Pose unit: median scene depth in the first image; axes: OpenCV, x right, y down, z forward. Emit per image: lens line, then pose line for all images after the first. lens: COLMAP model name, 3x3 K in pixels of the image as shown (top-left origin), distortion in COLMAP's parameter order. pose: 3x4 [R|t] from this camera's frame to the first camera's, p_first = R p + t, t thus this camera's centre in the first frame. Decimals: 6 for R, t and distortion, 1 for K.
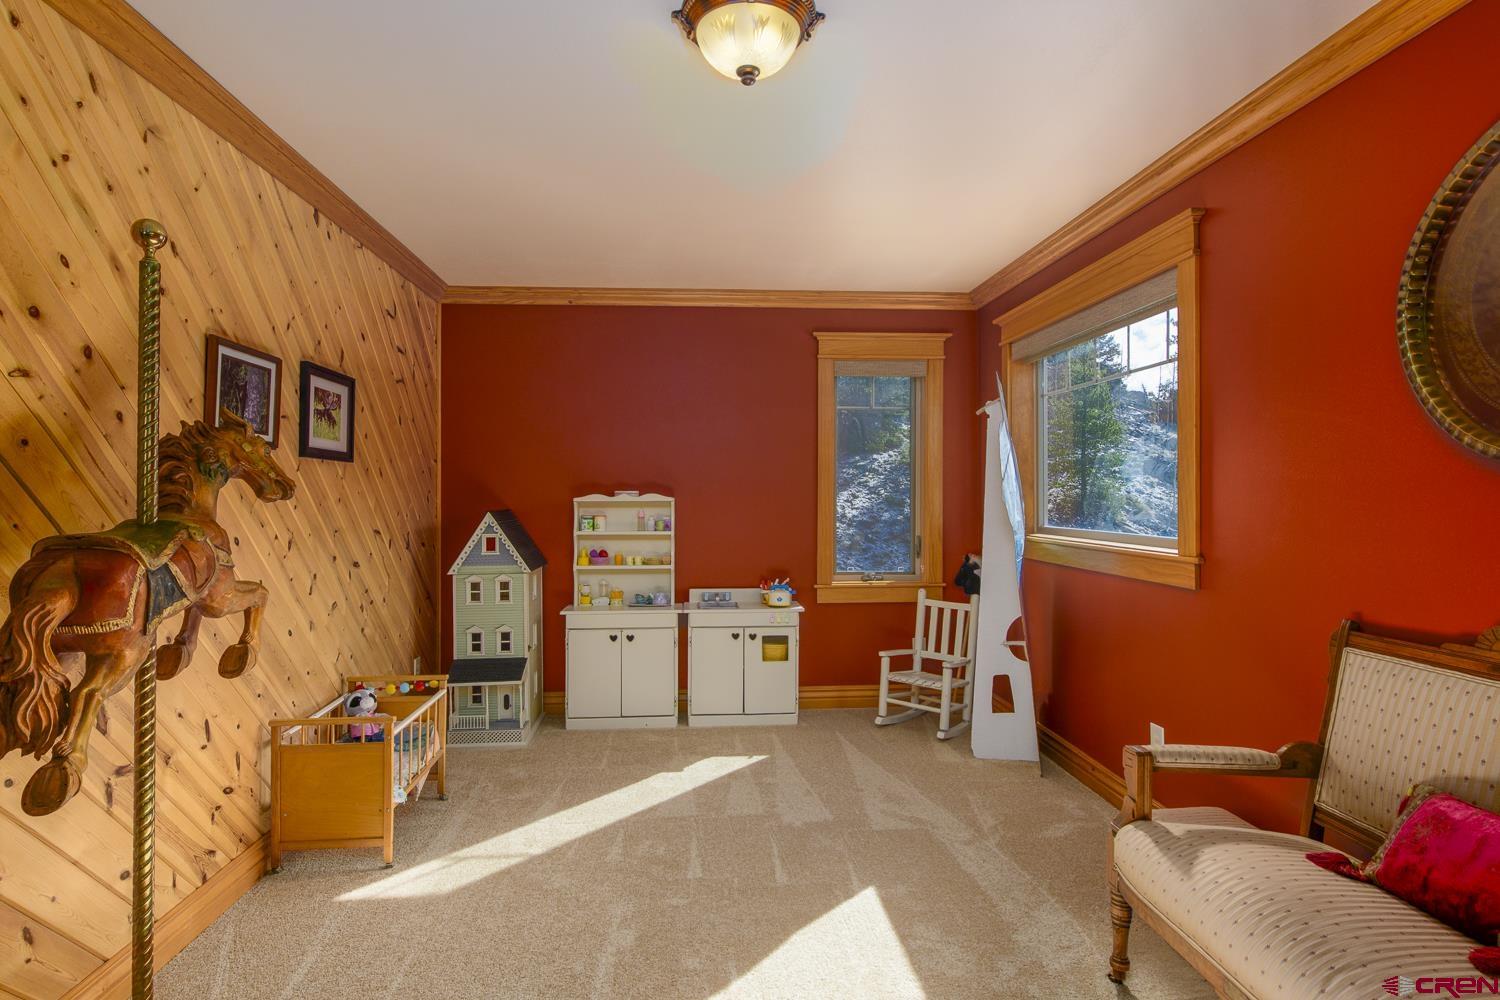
lens RADIAL K [[791.2, 0, 750.3], [0, 791.2, 494.1], [0, 0, 1]] dist [0.002539, 0.000483]
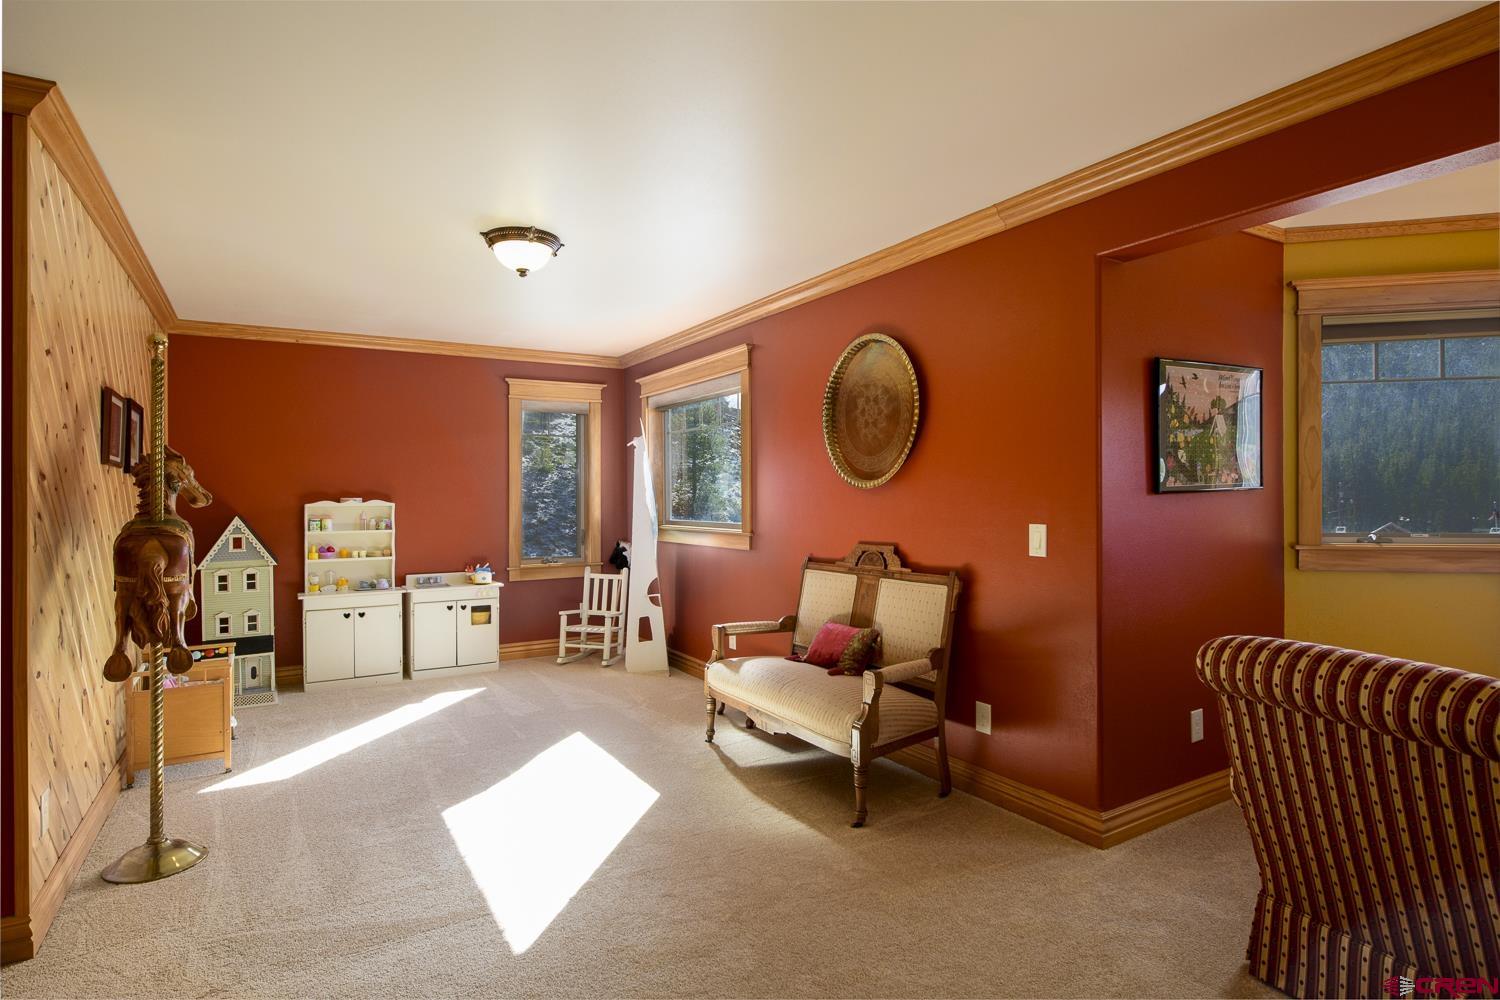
lens RADIAL K [[791.2, 0, 750.3], [0, 791.2, 494.1], [0, 0, 1]] dist [0.002539, 0.000483]
pose [[0.892287, -0.003413, 0.451457, -0.169025], [0.005833, 0.999975, -0.003968, -0.001577], [-0.451432, 0.006174, 0.892284, -0.408241]]
